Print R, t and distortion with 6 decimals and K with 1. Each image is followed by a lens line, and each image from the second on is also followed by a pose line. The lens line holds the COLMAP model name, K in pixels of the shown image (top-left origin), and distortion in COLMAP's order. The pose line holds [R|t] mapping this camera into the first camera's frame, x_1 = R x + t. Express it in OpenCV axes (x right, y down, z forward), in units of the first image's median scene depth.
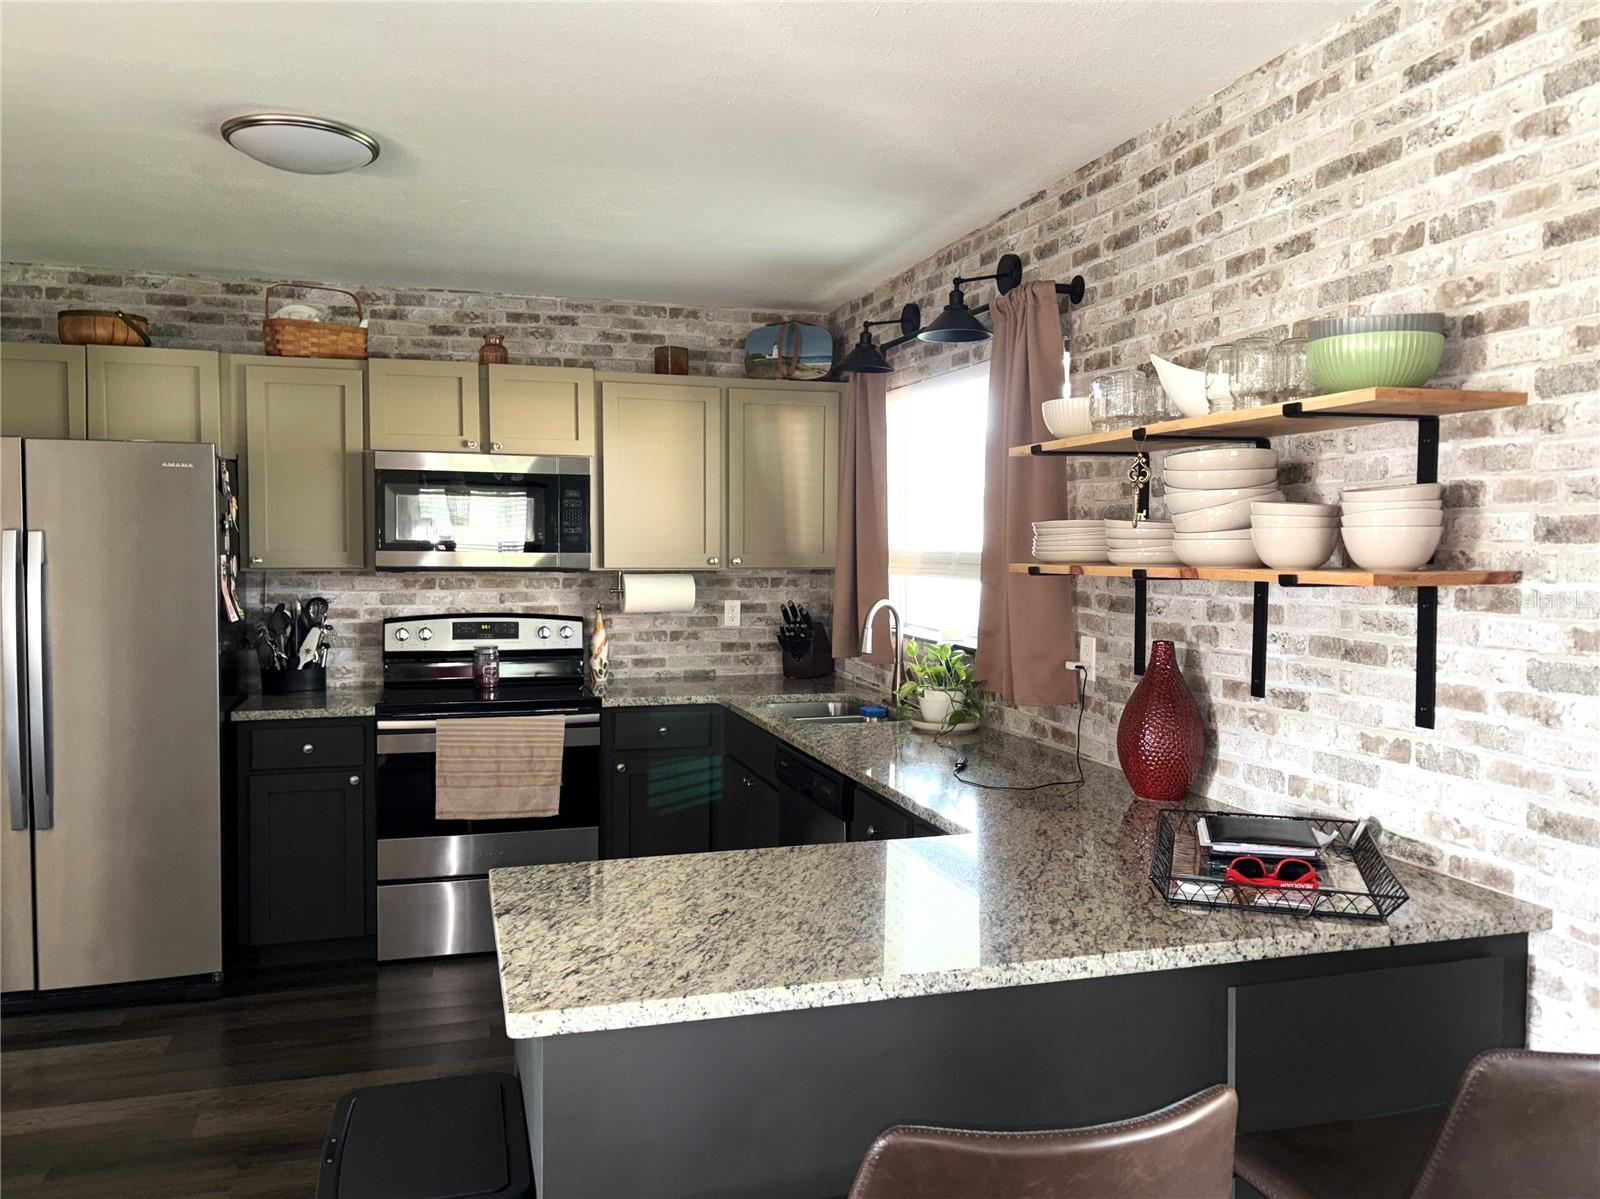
lens RADIAL K [[1266.3, 0, 789.2], [0, 1266.3, 593.6], [0, 0, 1]] dist [0.068761, -0.077056]
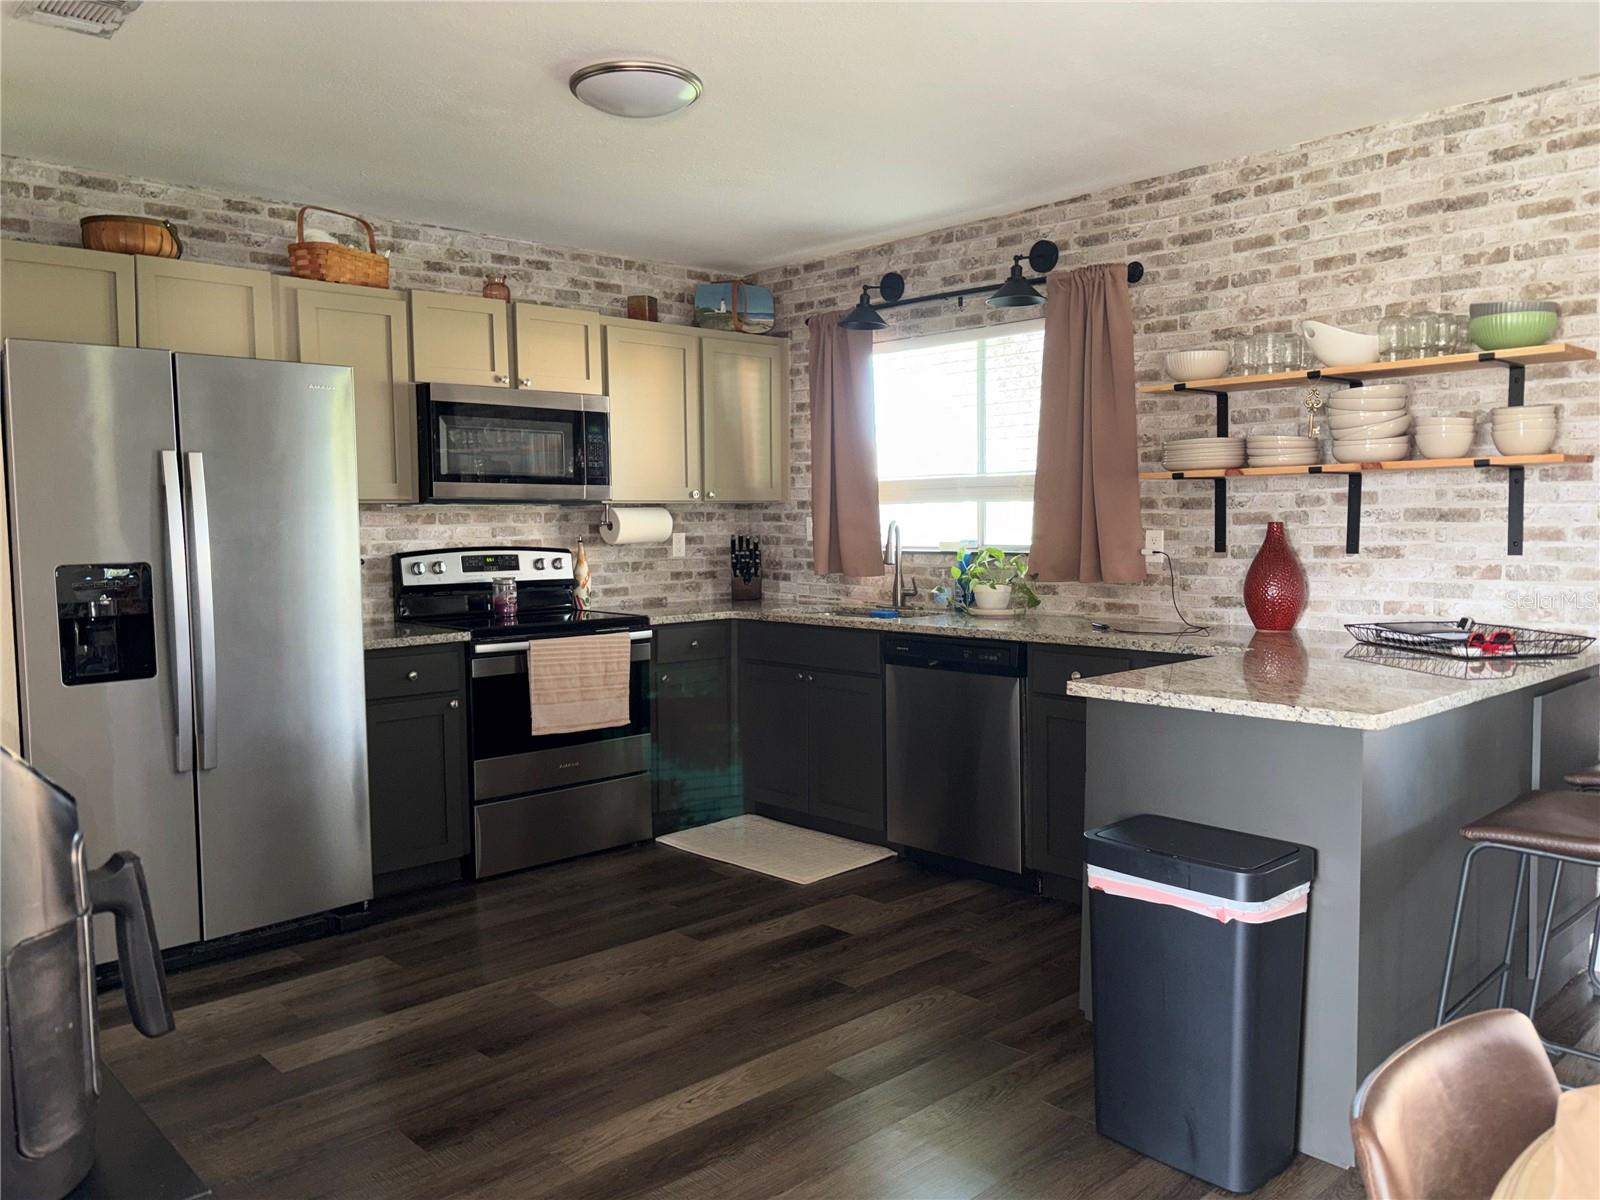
lens RADIAL K [[1266.3, 0, 789.2], [0, 1266.3, 594.1], [0, 0, 1]] dist [0.068761, -0.077056]
pose [[0.894187, -0.041913, 0.445728, -0.676480], [0.034233, 0.999094, 0.025272, 0.050782], [-0.446384, -0.007340, 0.894812, -0.038529]]
